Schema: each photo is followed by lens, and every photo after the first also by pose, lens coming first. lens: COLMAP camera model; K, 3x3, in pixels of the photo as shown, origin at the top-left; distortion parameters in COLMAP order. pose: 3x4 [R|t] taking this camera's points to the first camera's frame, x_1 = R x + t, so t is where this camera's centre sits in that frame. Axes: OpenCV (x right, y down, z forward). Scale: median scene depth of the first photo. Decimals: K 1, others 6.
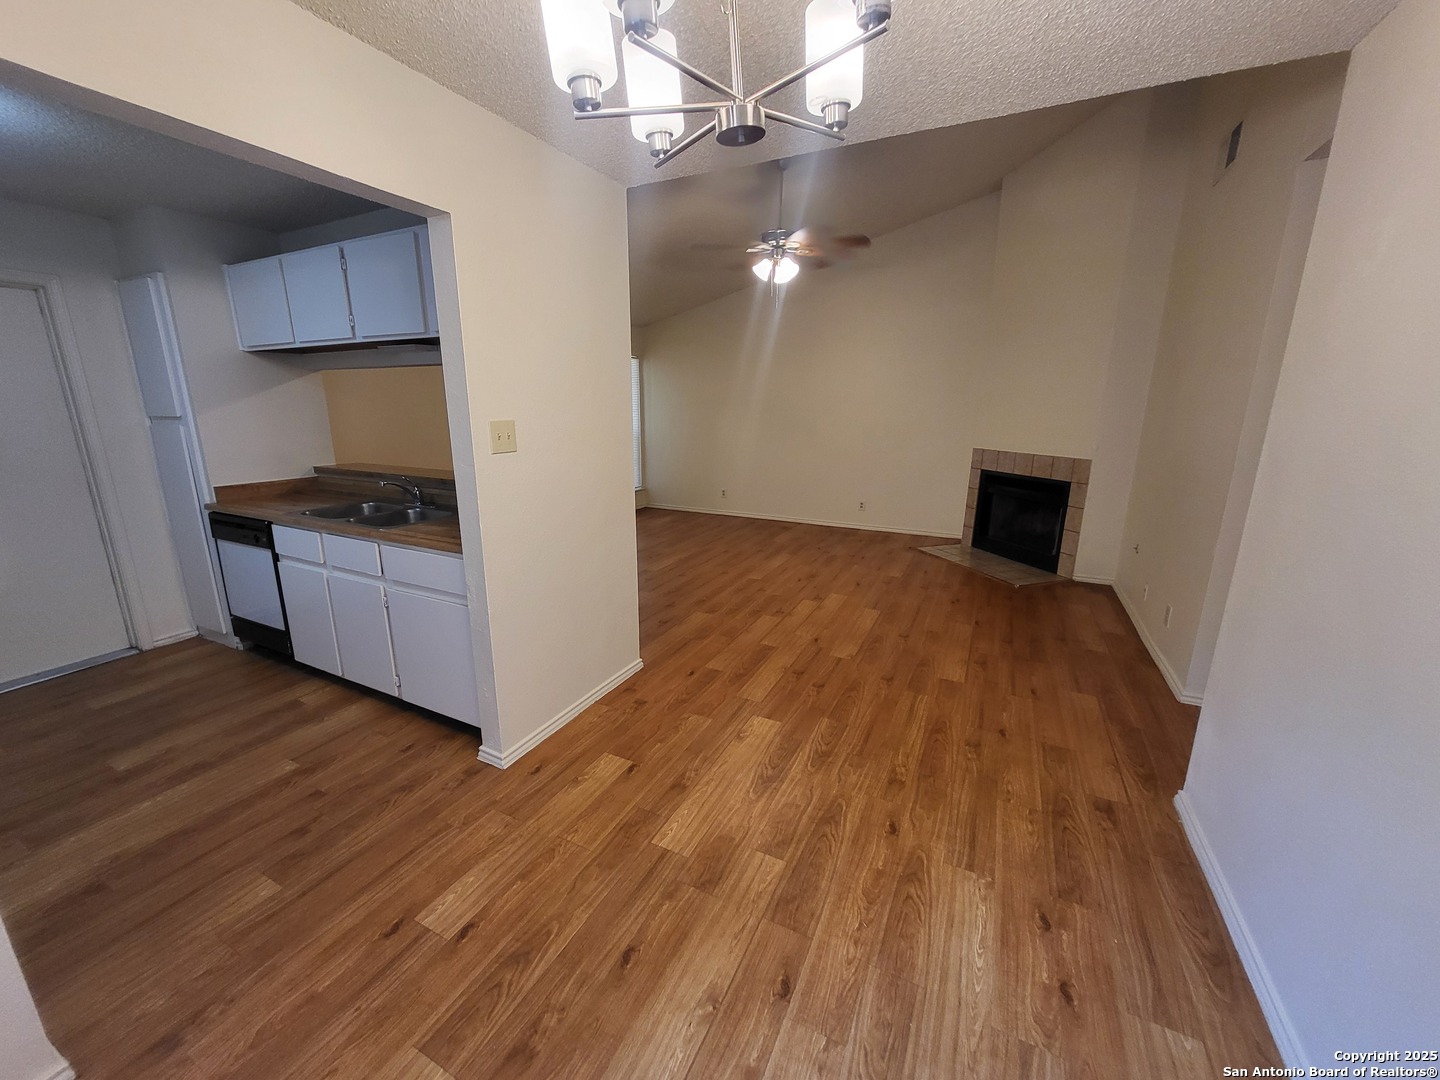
lens RADIAL K [[564.1, 0, 712.6], [0, 564.1, 541.0], [0, 0, 1]] dist [-0.001297, -0.000345]
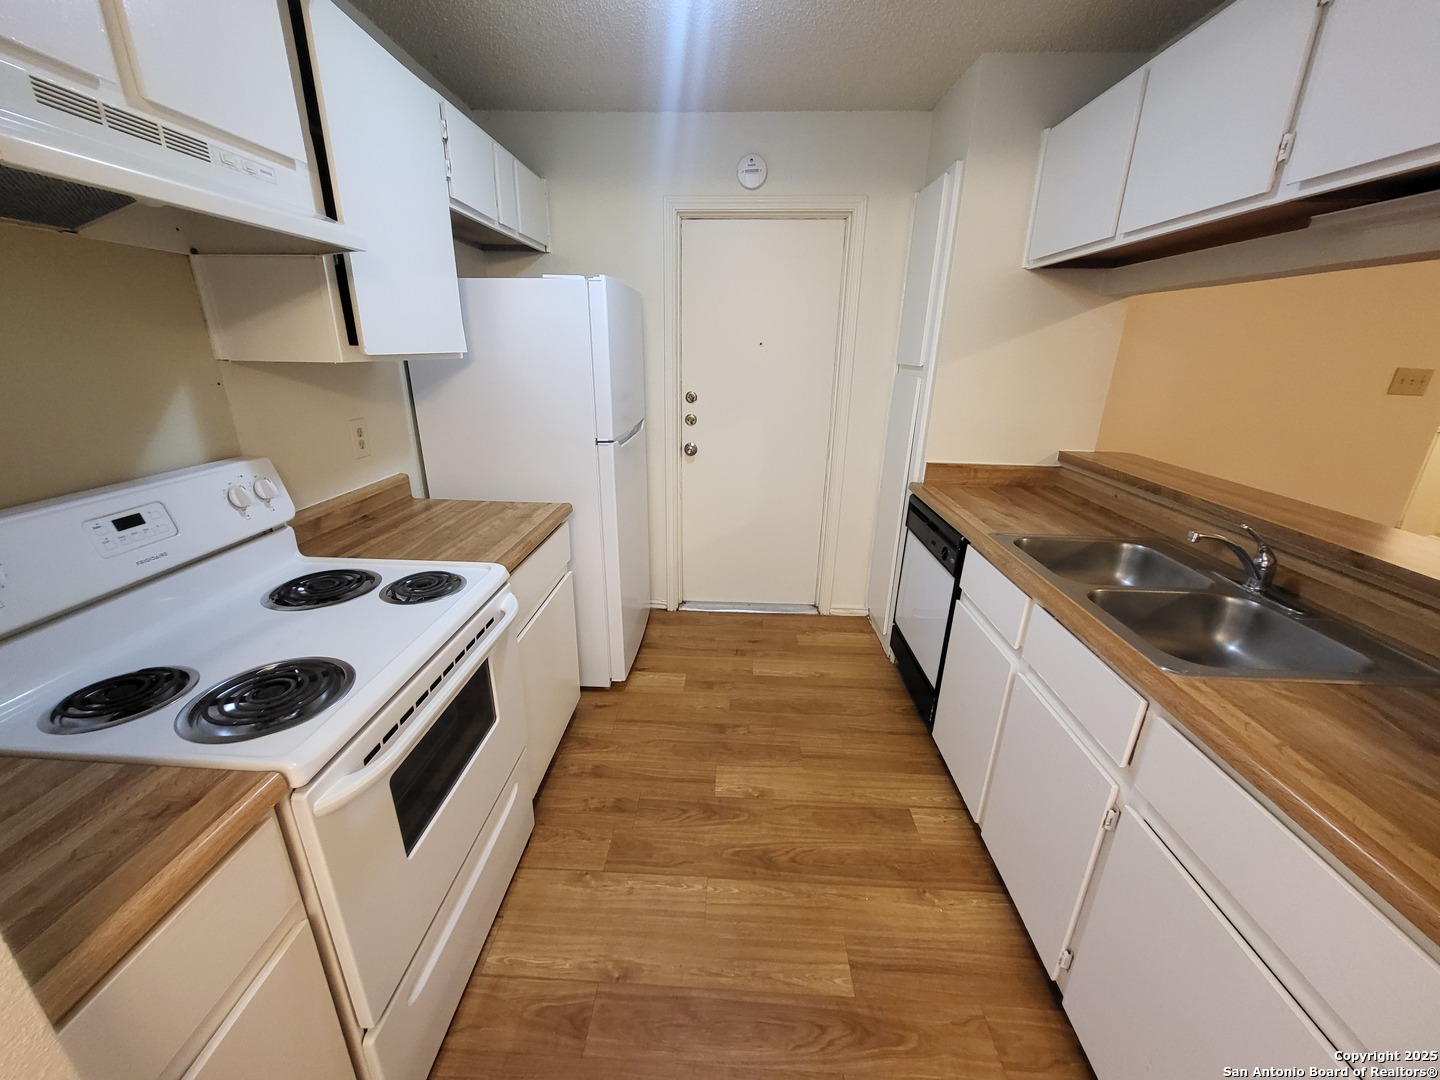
lens RADIAL K [[564.1, 0, 712.6], [0, 564.1, 541.0], [0, 0, 1]] dist [-0.001297, -0.000345]
pose [[0.409549, 0.305456, -0.859632, -0.332685], [-0.229901, 0.946426, 0.226767, -0.105014], [0.882845, 0.104759, 0.457832, 0.425788]]
